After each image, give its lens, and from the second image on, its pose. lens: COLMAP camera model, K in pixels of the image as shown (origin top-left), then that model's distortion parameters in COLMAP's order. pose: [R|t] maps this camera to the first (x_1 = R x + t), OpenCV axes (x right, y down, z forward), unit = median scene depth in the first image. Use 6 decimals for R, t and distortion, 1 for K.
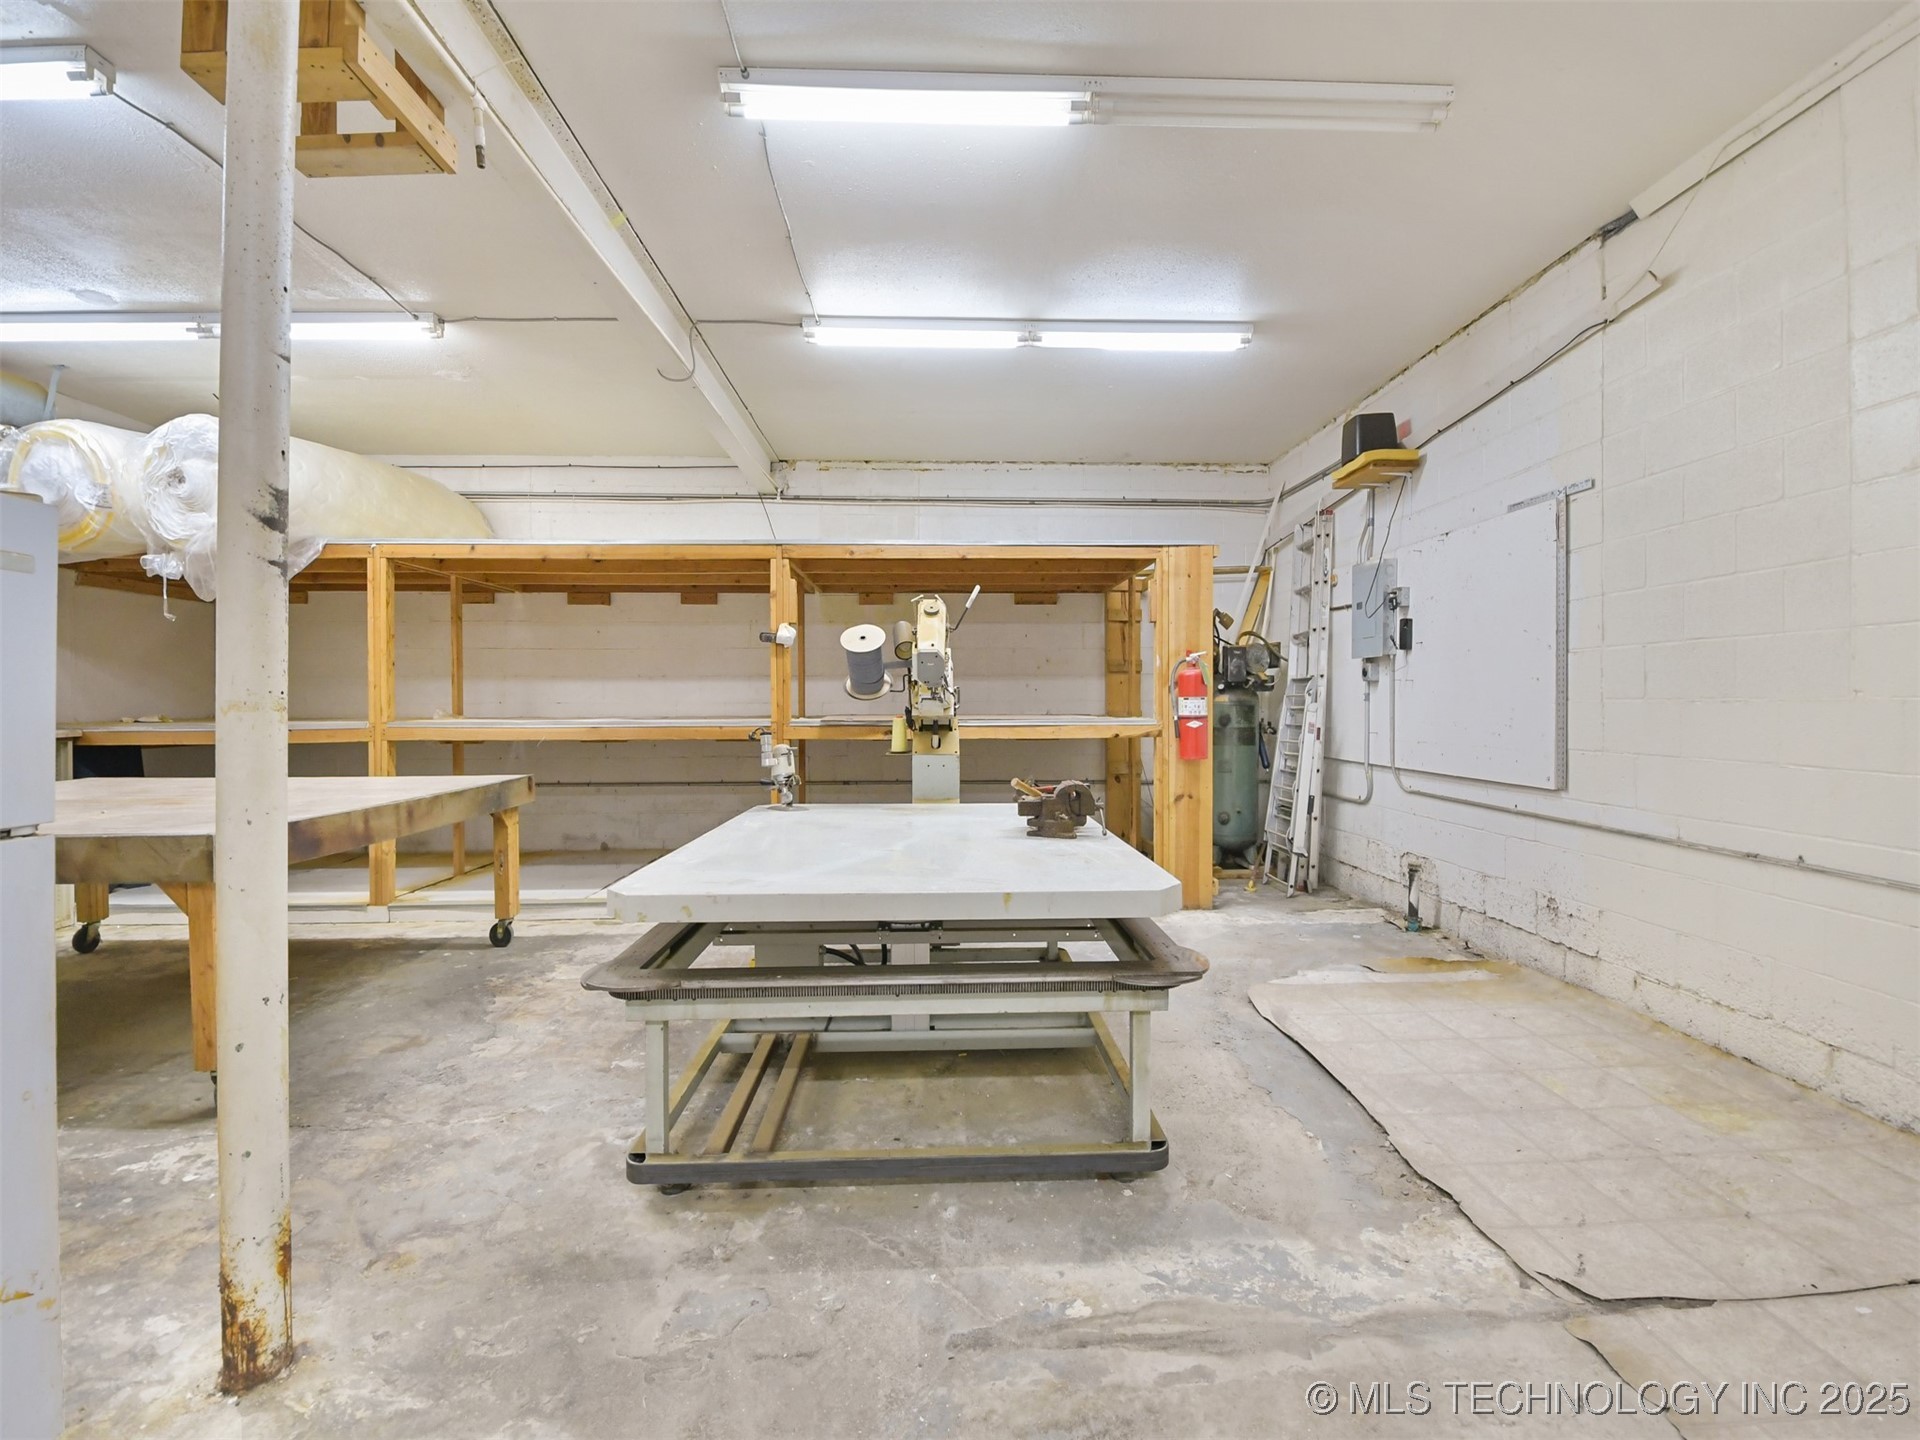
lens RADIAL K [[850.1, 0, 972.6], [0, 850.1, 713.3], [0, 0, 1]] dist [0.019252, -0.023247]
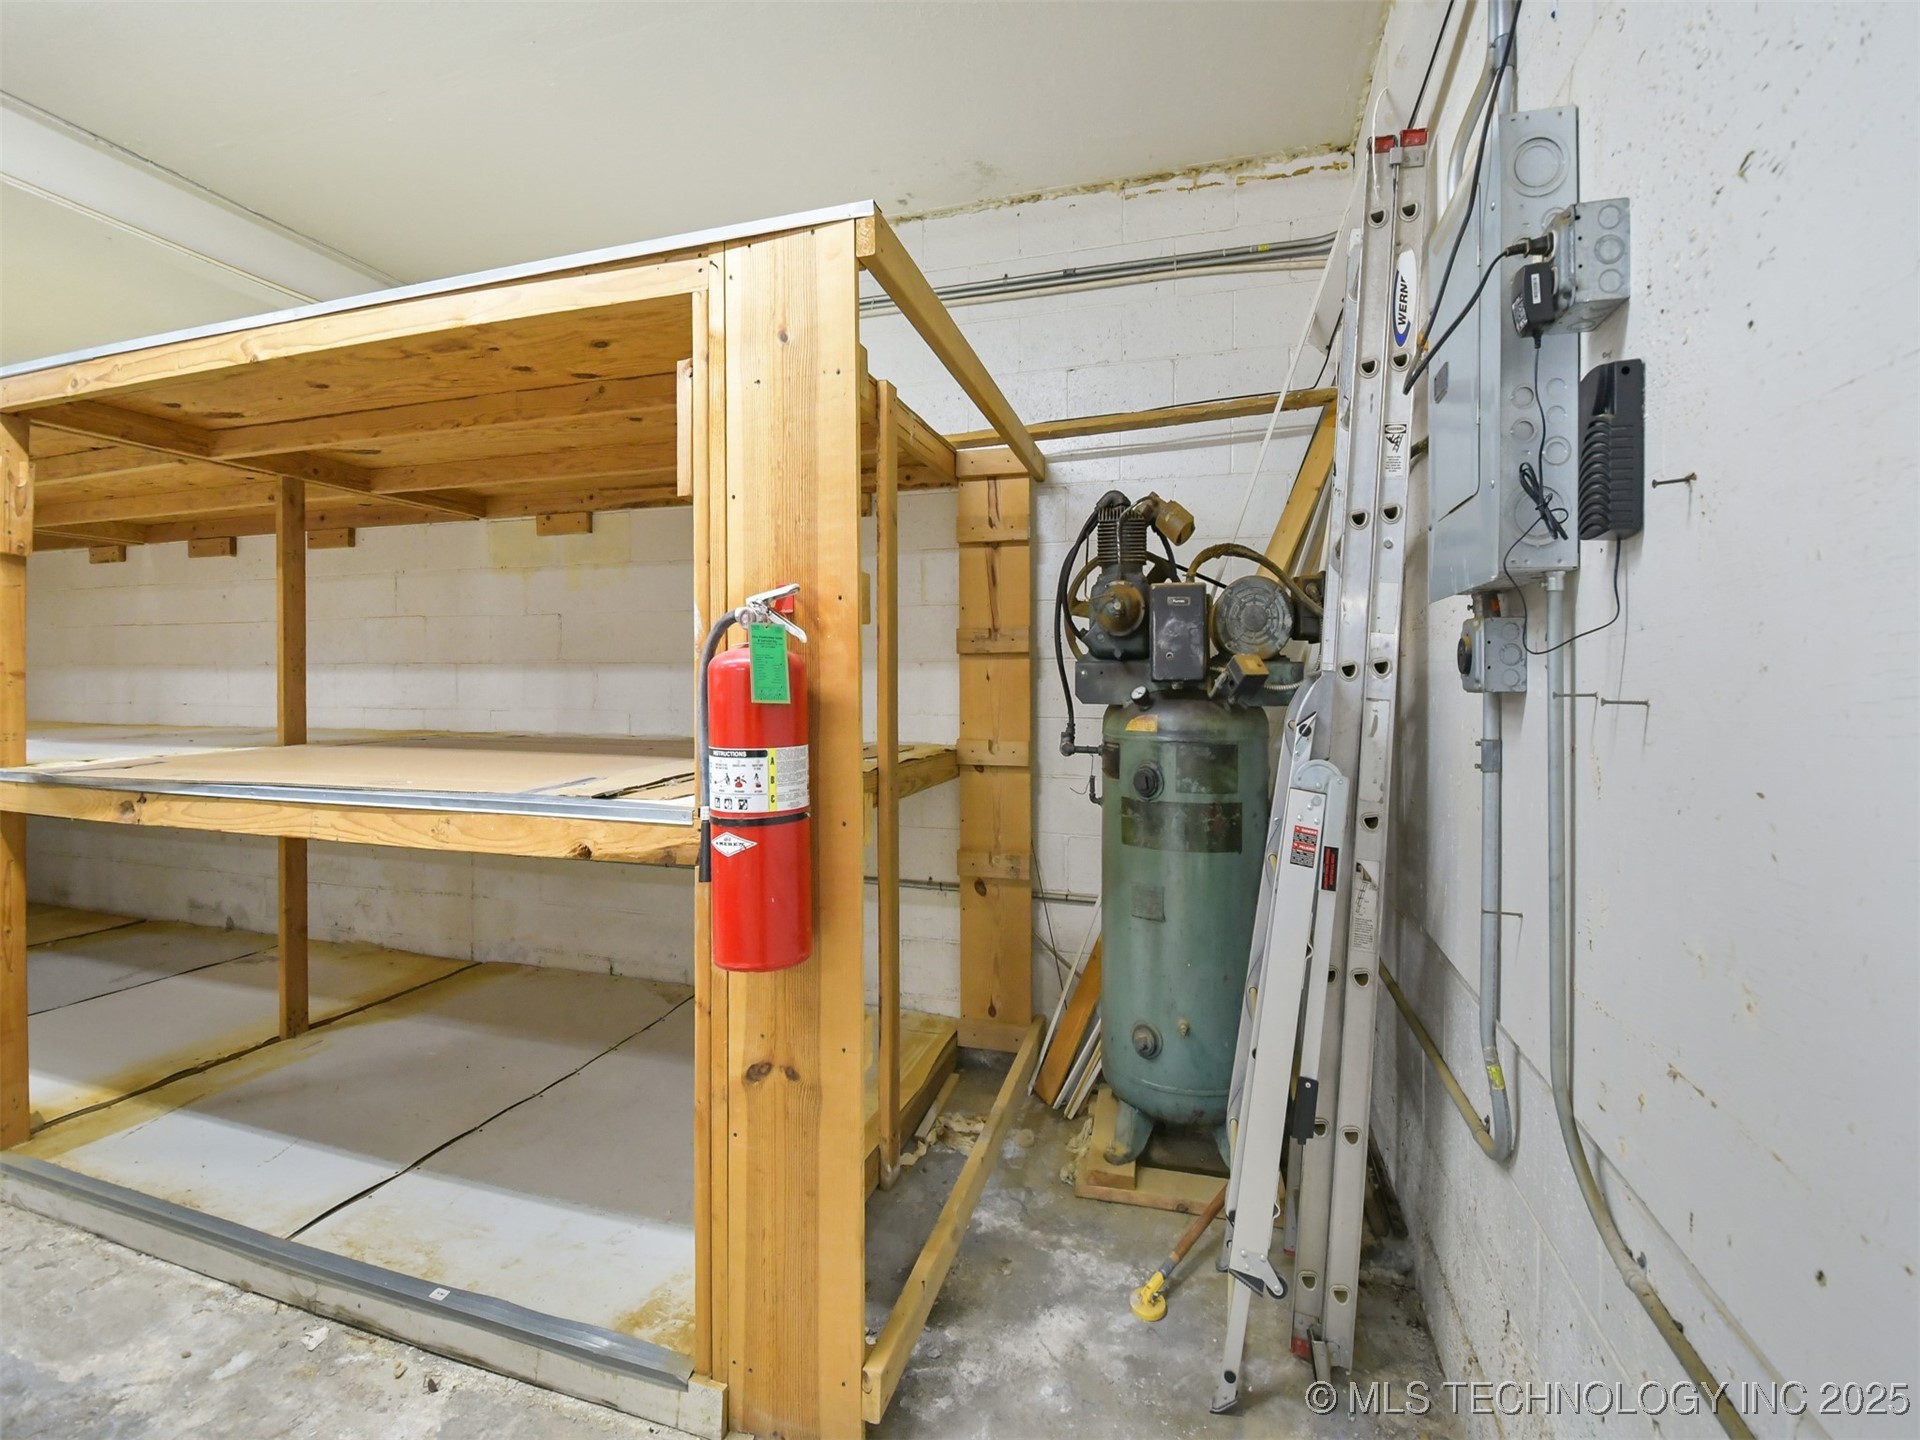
lens RADIAL K [[865.4, 0, 952.3], [0, 865.4, 680.8], [0, 0, 1]] dist [0.001735, -0.009806]
pose [[0.941260, 0.005411, -0.337640, 0.420014], [-0.010213, 0.999870, -0.012445, -0.037654], [0.337529, 0.015163, 0.941193, 0.746238]]
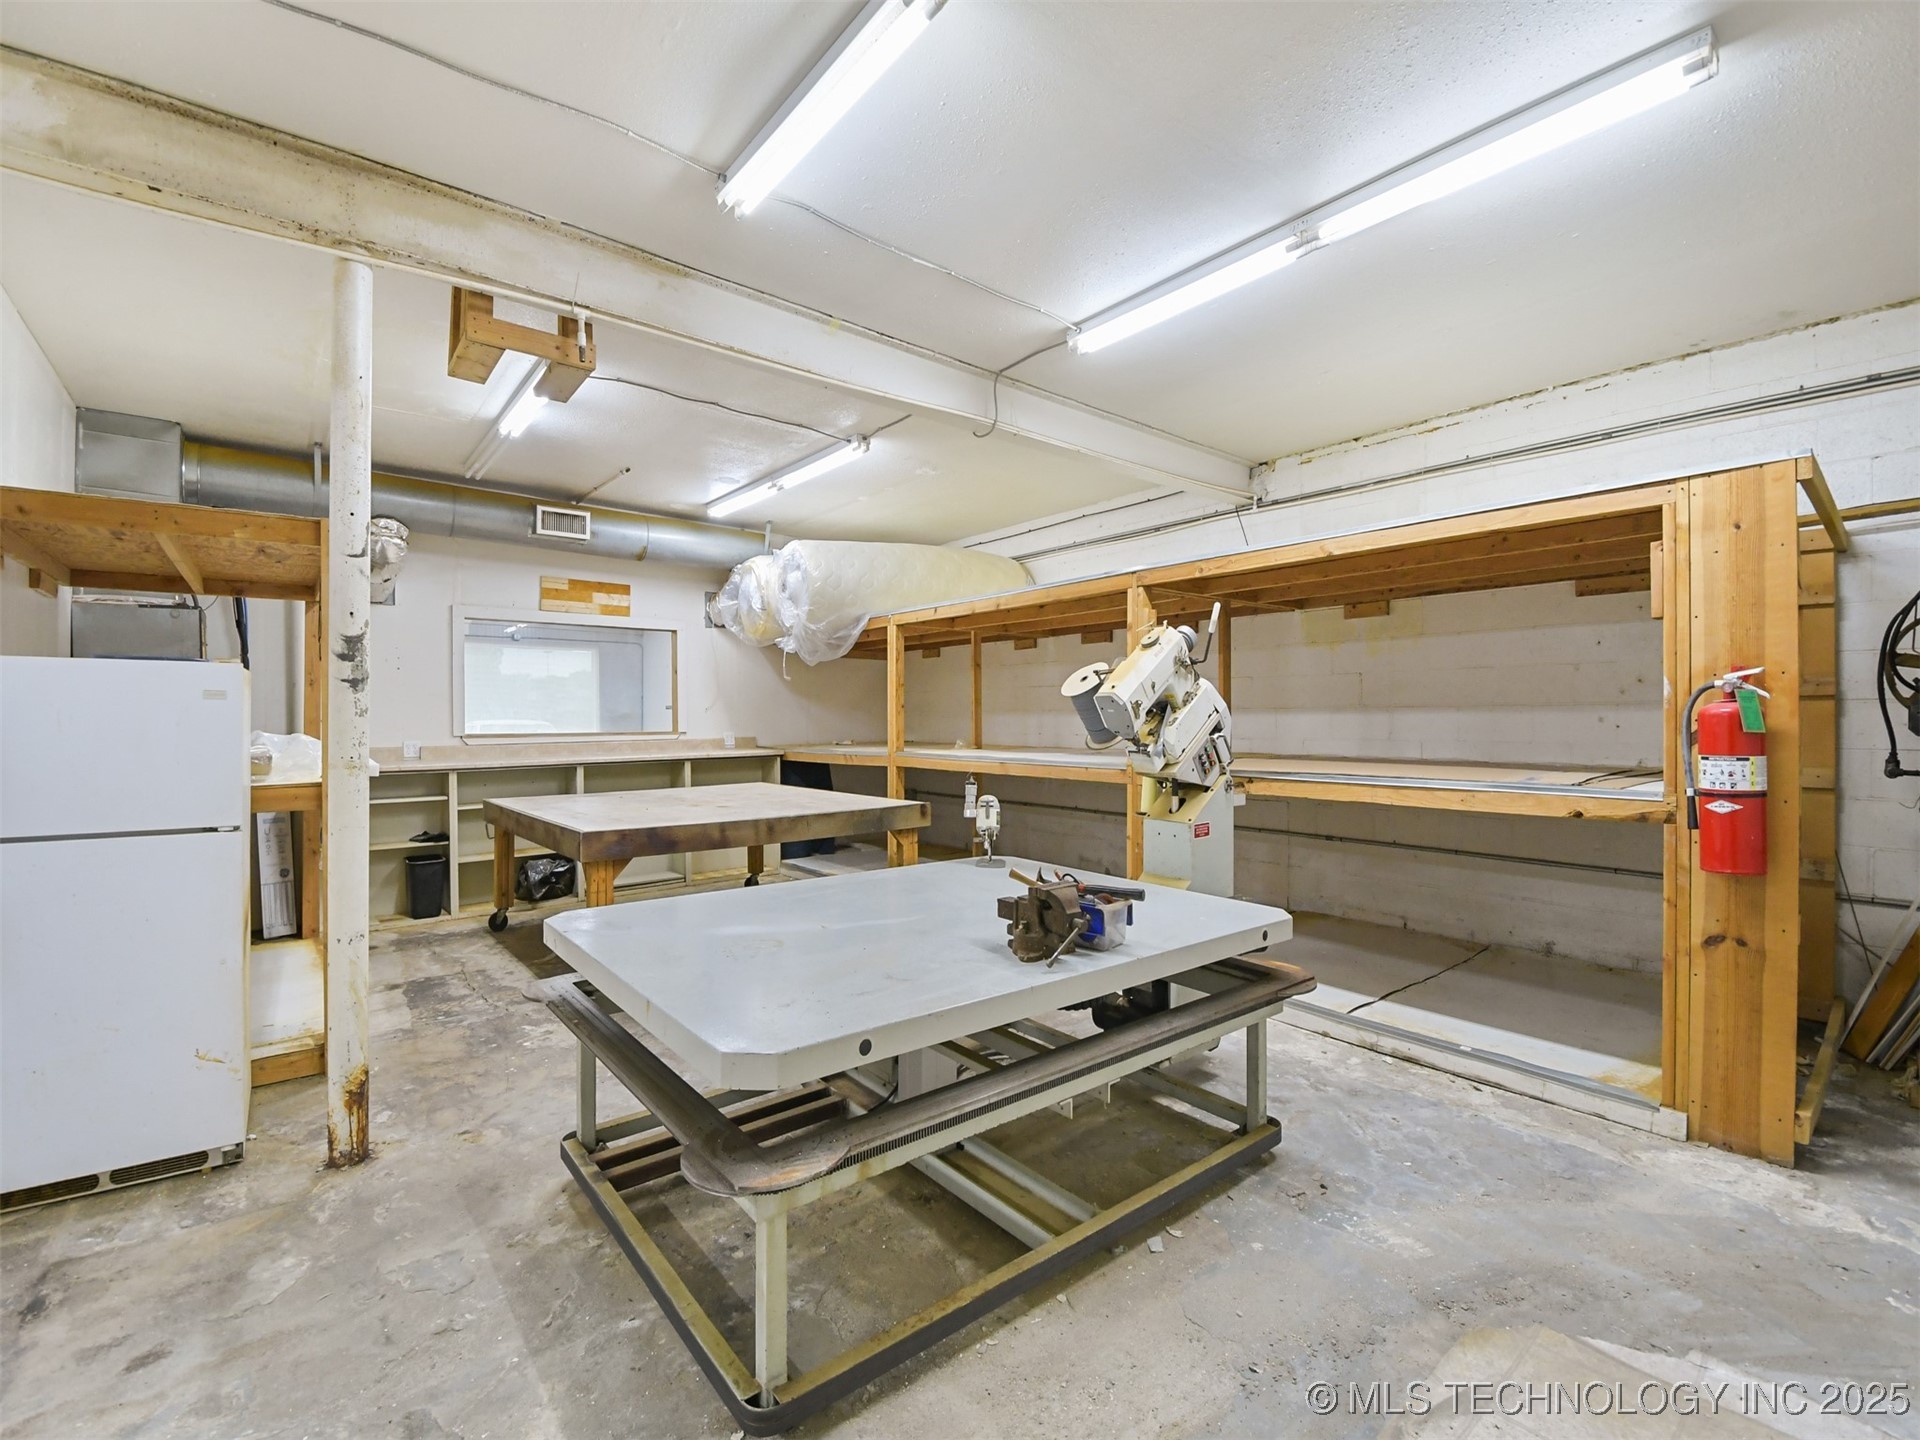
lens RADIAL K [[849.4, 0, 962.1], [0, 849.4, 722.8], [0, 0, 1]] dist [0.003179, -0.013071]
pose [[0.600211, 0.006073, -0.799819, 0.391389], [-0.010403, 0.999946, -0.000214, -0.033934], [0.799774, 0.008449, 0.600242, 0.304322]]
